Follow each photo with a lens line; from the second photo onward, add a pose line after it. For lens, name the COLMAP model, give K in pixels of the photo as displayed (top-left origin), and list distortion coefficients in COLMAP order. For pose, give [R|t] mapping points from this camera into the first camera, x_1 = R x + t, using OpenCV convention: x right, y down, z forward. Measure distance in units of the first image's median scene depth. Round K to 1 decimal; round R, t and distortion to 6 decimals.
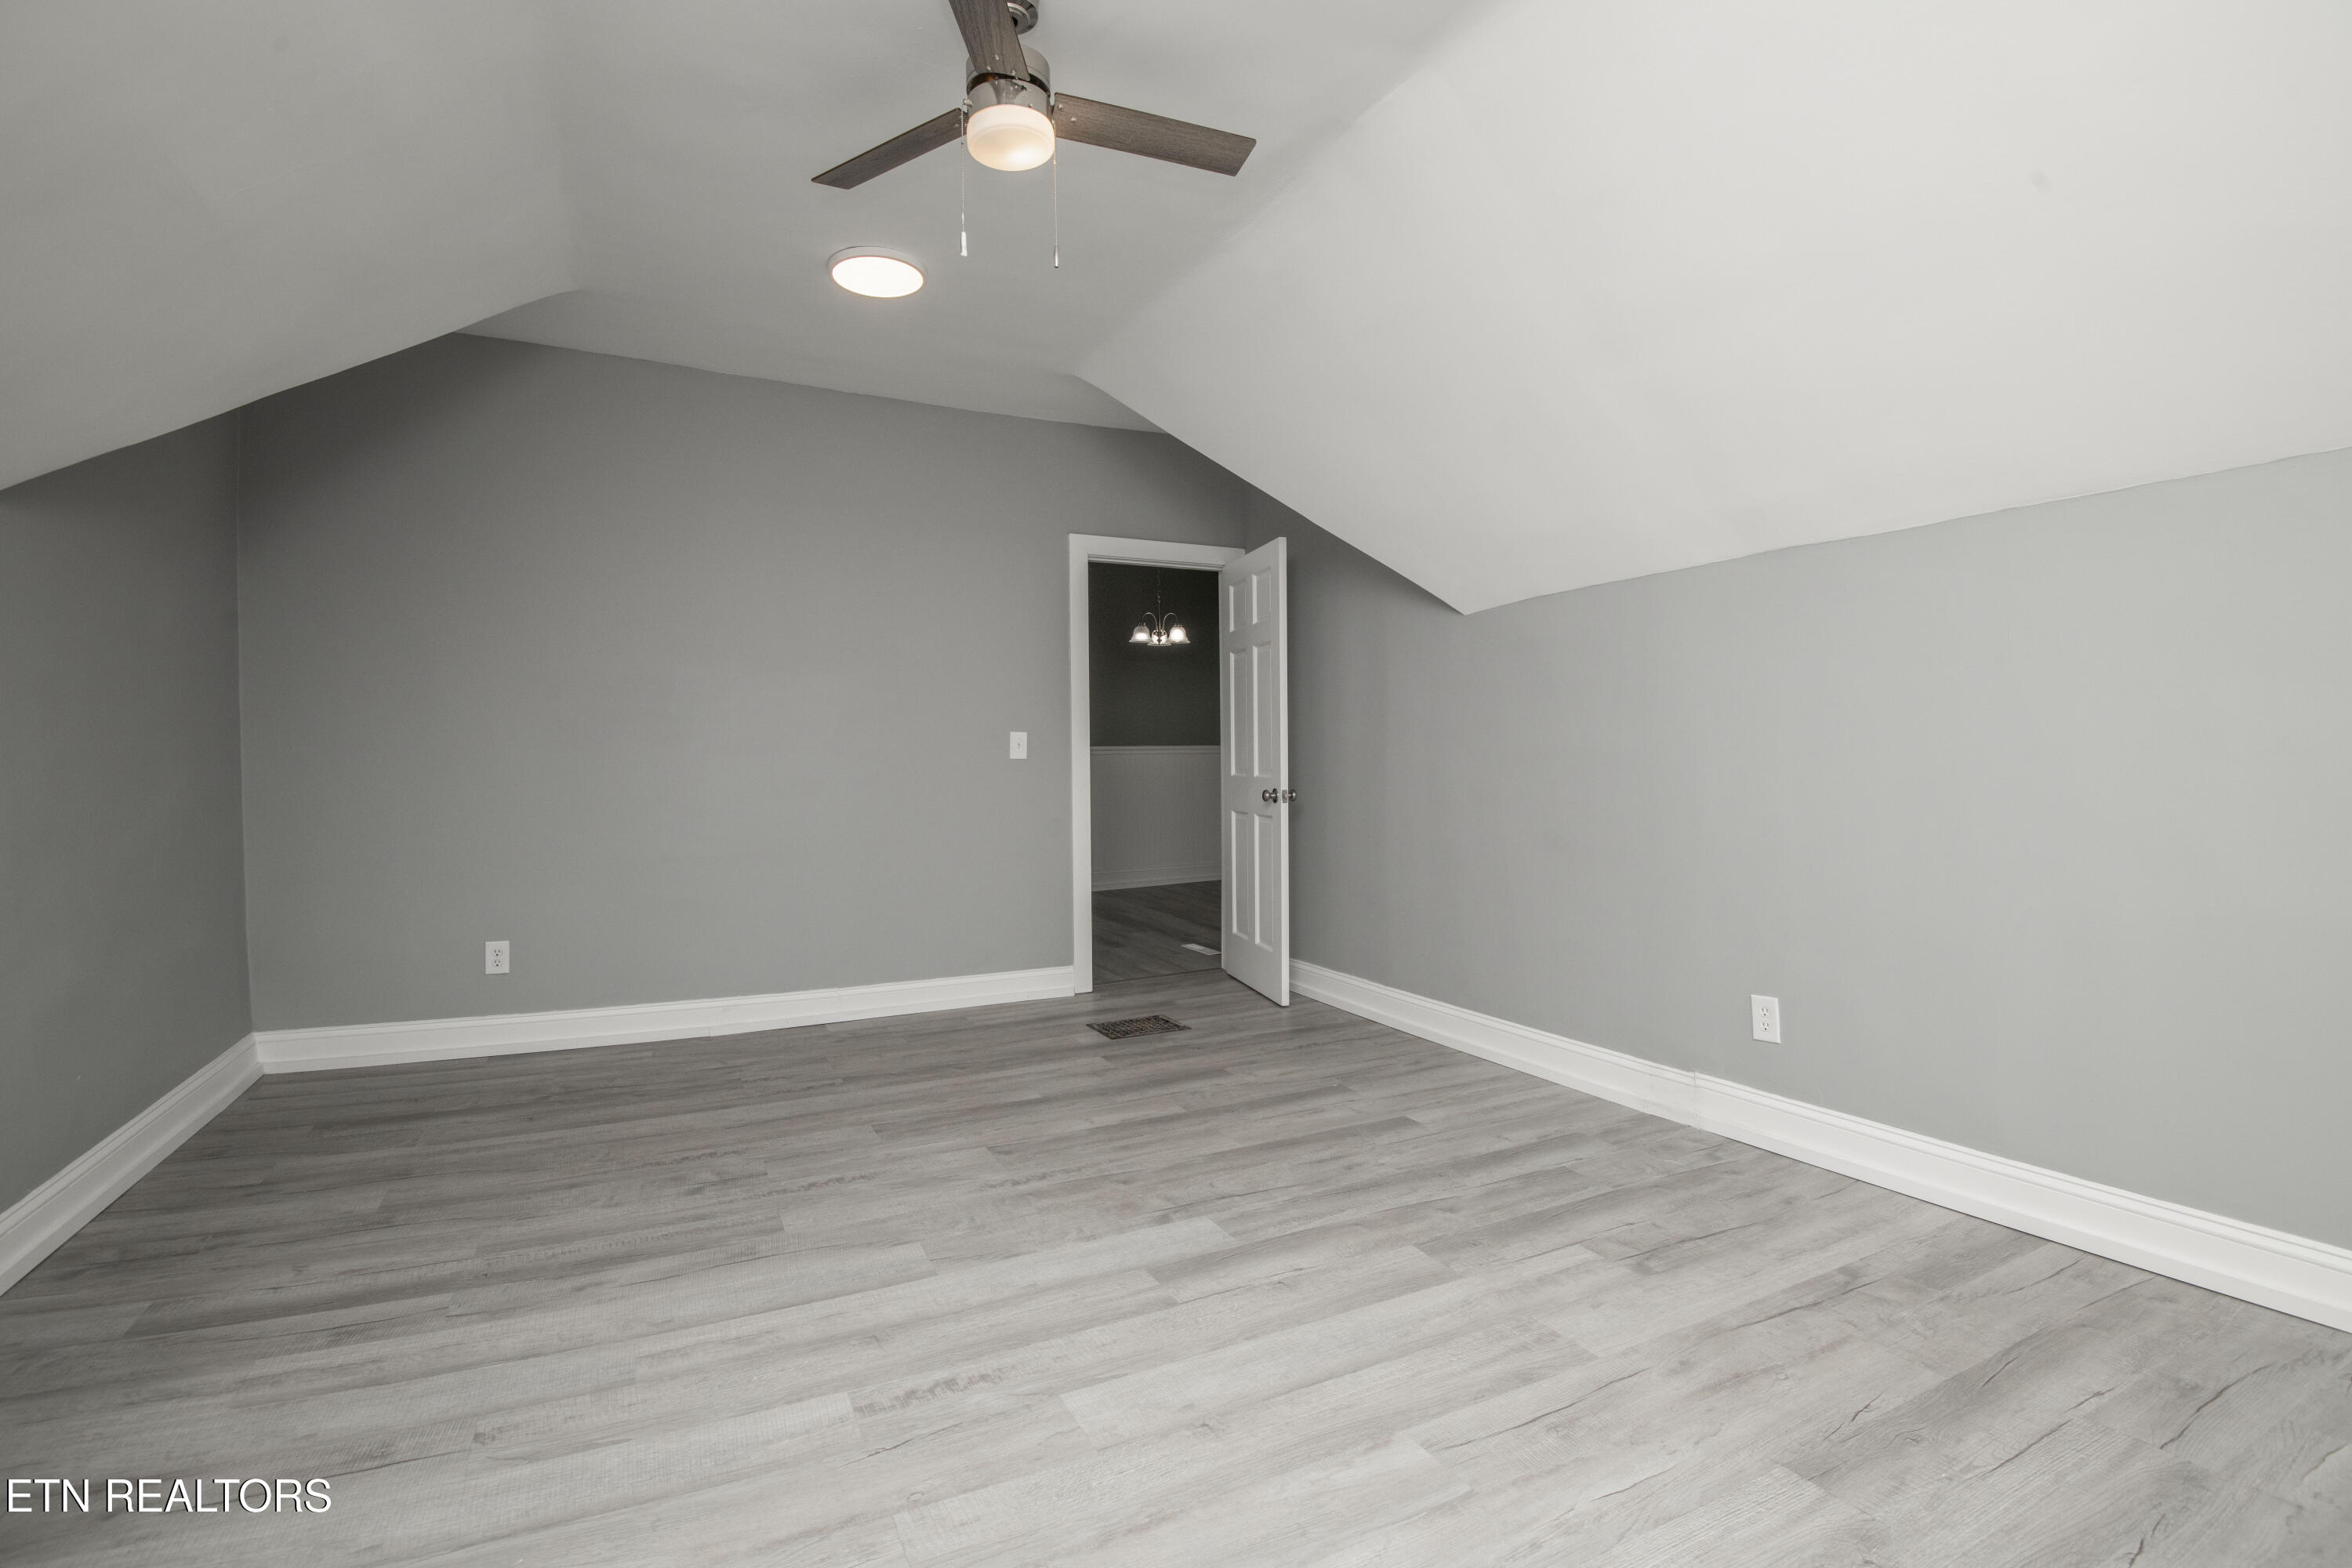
lens RADIAL K [[1088.8, 0, 1184.7], [0, 1088.8, 776.7], [0, 0, 1]] dist [-0.003419, -0.026287]
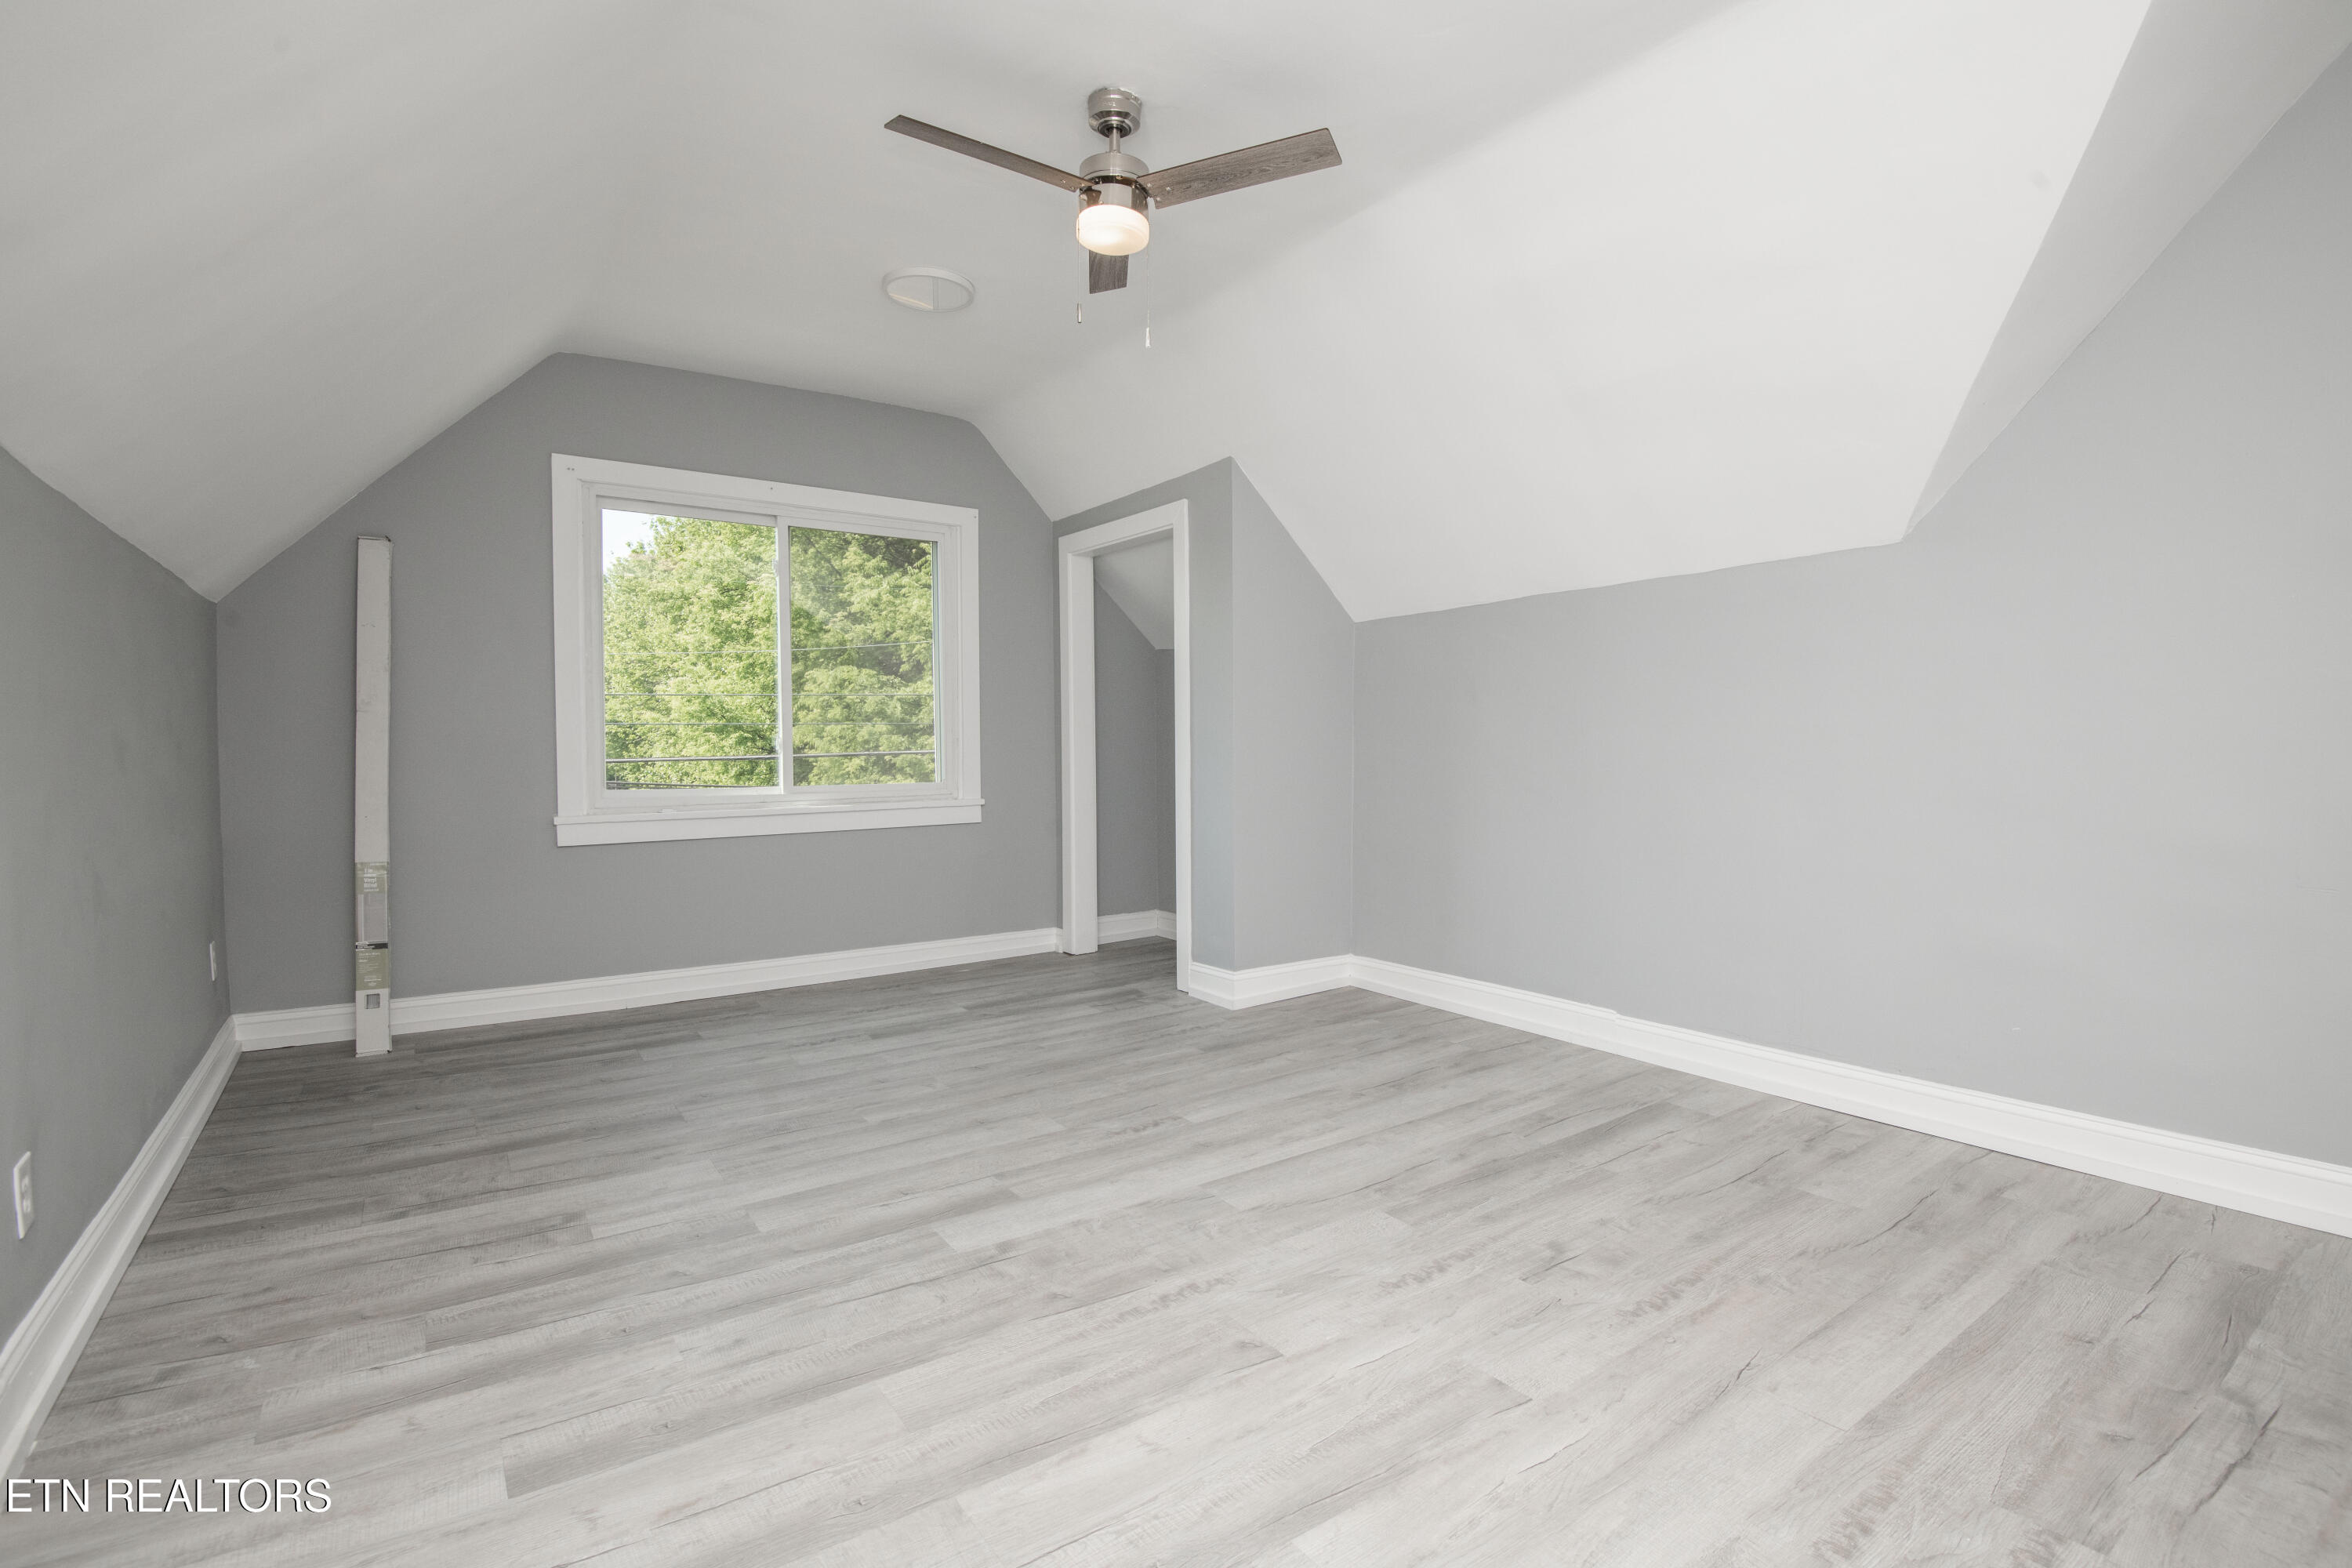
lens RADIAL K [[1088.8, 0, 1184.7], [0, 1088.8, 776.7], [0, 0, 1]] dist [-0.003419, -0.026287]
pose [[-0.989627, 0.021646, -0.142019, -0.049757], [0.015437, 0.998882, 0.044673, -0.037087], [0.142827, 0.042017, -0.988855, 1.970807]]
